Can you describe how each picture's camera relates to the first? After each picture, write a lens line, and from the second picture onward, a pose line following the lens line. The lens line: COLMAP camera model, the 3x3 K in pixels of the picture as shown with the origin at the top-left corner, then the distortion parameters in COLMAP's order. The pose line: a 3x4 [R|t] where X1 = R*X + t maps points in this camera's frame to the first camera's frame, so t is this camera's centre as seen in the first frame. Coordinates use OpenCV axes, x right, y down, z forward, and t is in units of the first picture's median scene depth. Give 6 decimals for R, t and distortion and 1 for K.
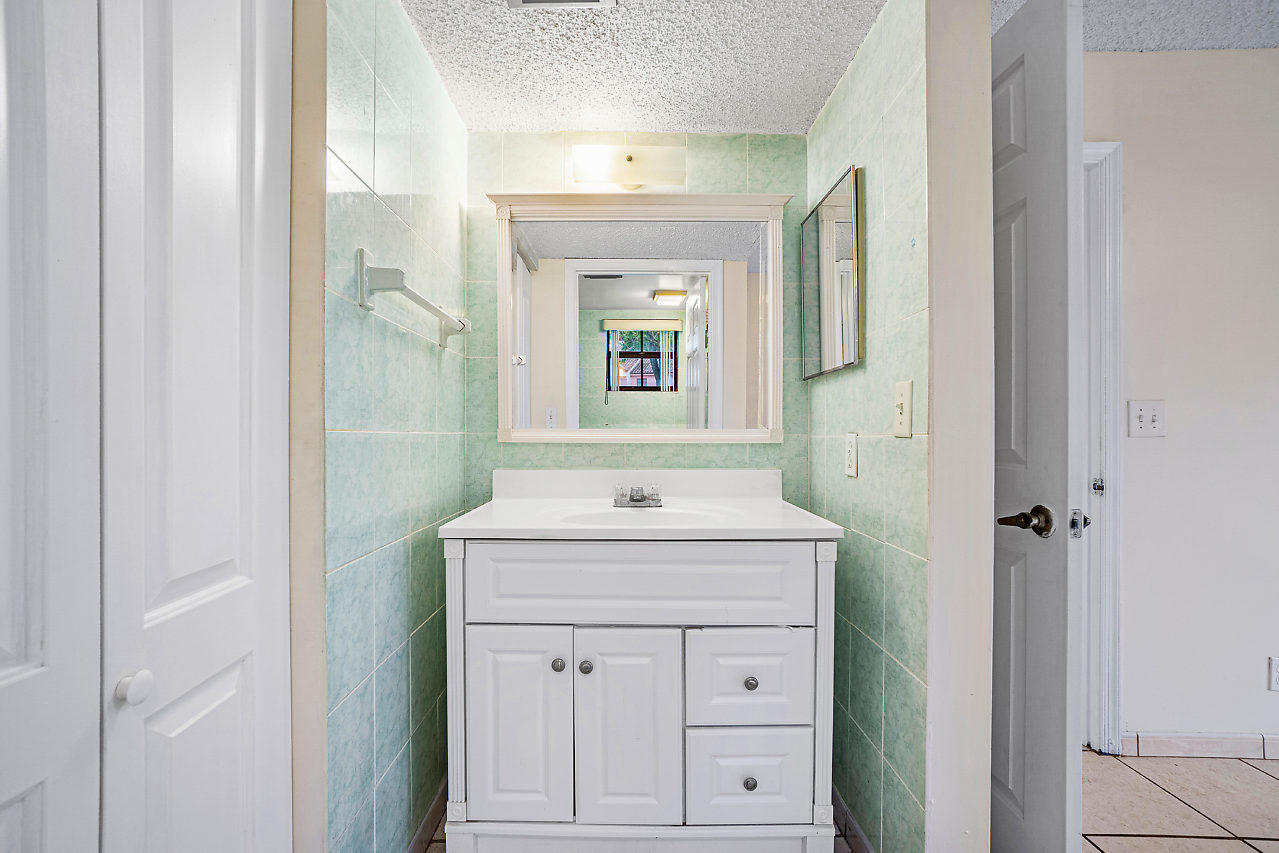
lens RADIAL K [[563.4, 0, 622.6], [0, 563.4, 437.1], [0, 0, 1]] dist [-0.038966, 0.018976]
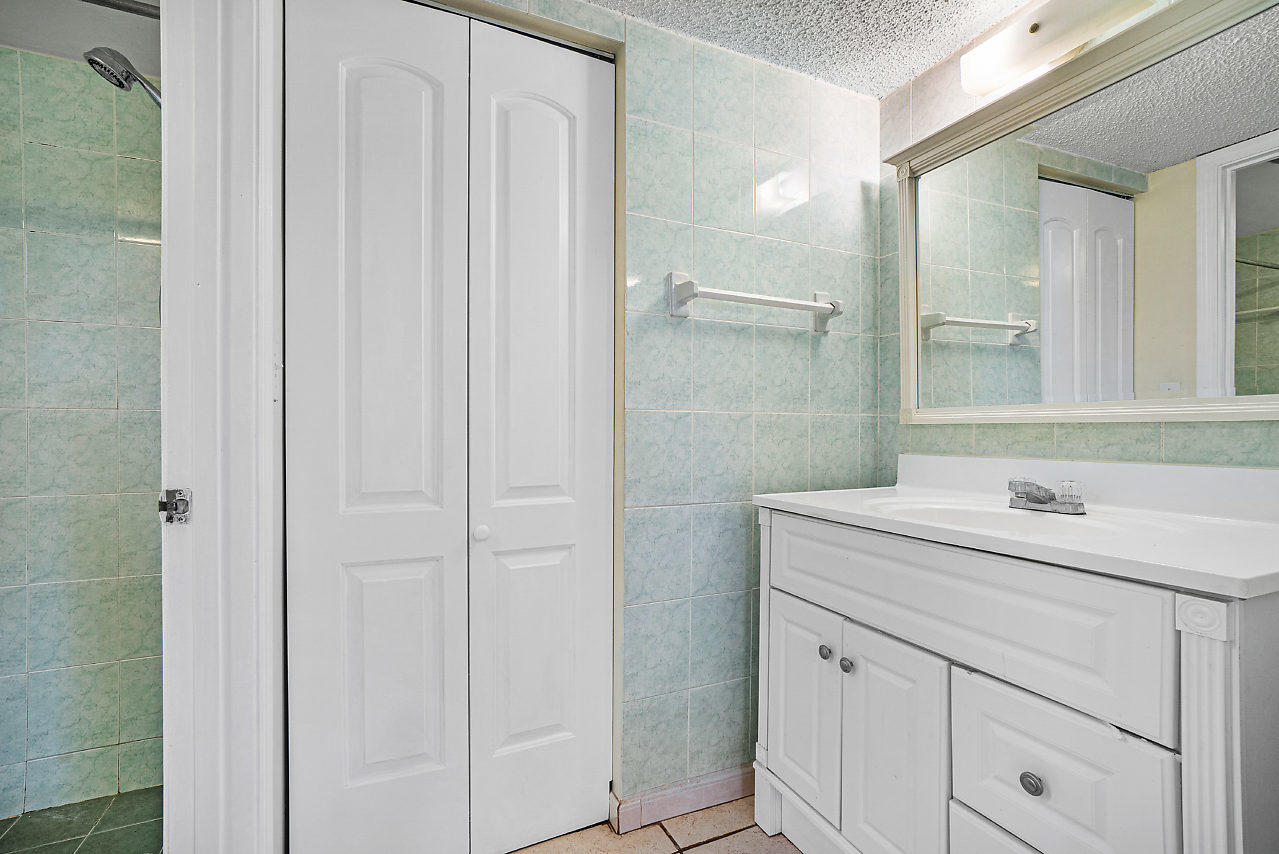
lens RADIAL K [[563.4, 0, 622.6], [0, 563.4, 437.6], [0, 0, 1]] dist [-0.038966, 0.018976]
pose [[0.409282, 0.010399, -0.912349, 0.457438], [-0.005326, 0.999945, 0.009008, 0.027573], [0.912392, 0.001173, 0.409315, 0.226223]]
